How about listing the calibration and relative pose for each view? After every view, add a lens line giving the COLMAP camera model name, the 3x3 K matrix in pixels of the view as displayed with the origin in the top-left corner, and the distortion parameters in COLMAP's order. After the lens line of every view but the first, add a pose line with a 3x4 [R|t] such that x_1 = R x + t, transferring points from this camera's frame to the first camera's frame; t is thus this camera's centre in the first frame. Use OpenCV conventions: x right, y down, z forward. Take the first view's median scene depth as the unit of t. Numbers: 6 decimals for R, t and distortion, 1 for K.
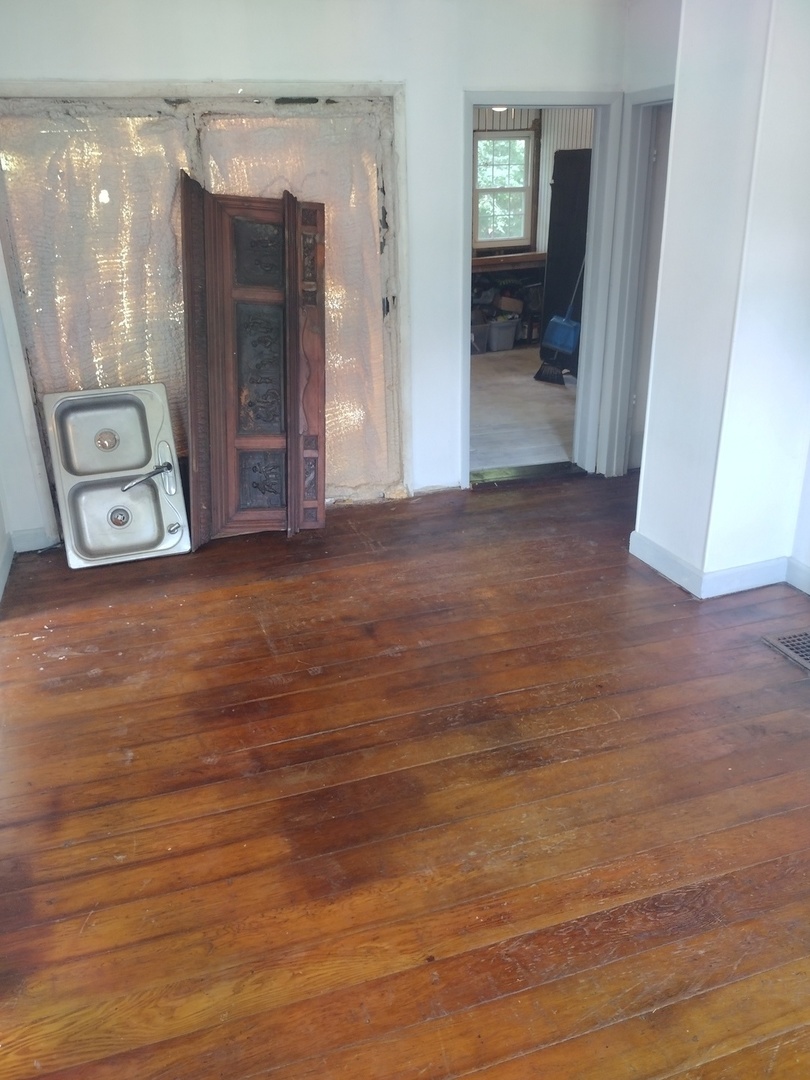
lens RADIAL K [[839.5, 0, 408.5], [0, 839.5, 537.7], [0, 0, 1]] dist [-0.001720, -0.019204]
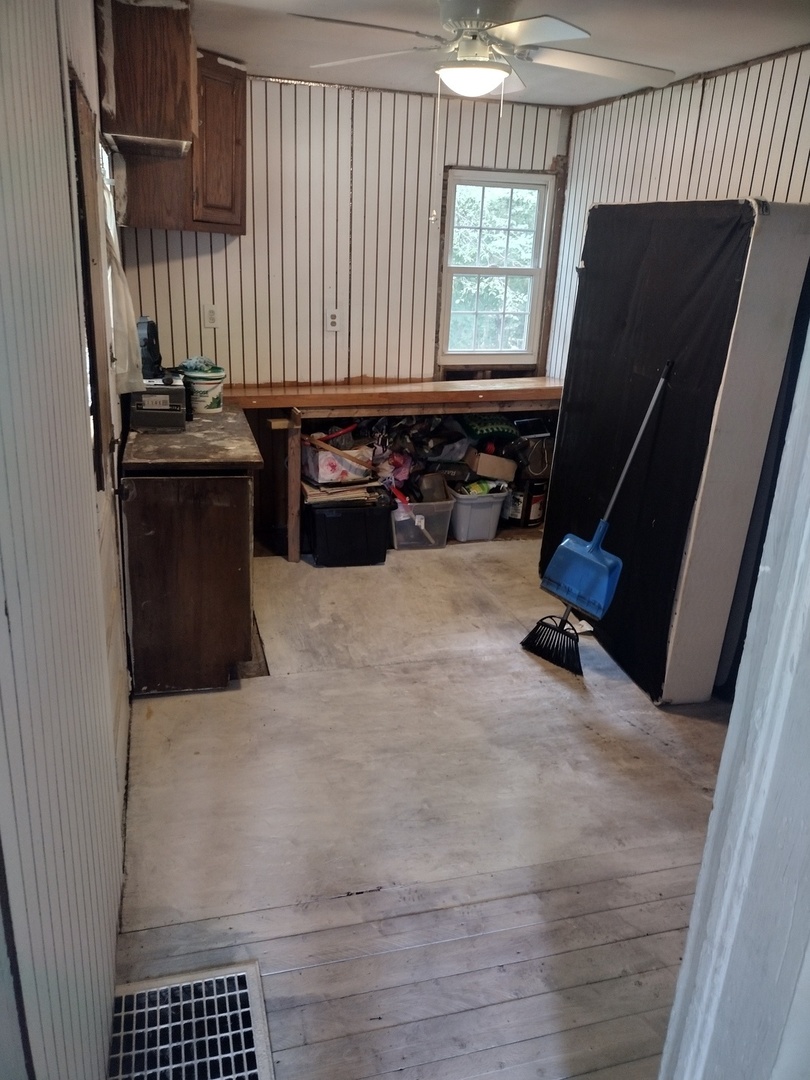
lens RADIAL K [[839.5, 0, 402.1], [0, 839.5, 540.0], [0, 0, 1]] dist [-0.001720, -0.019204]
pose [[0.997225, 0.073118, -0.013989, 0.070595], [-0.073837, 0.995422, -0.060686, -0.189456], [0.009488, 0.061551, 0.998059, 0.431482]]
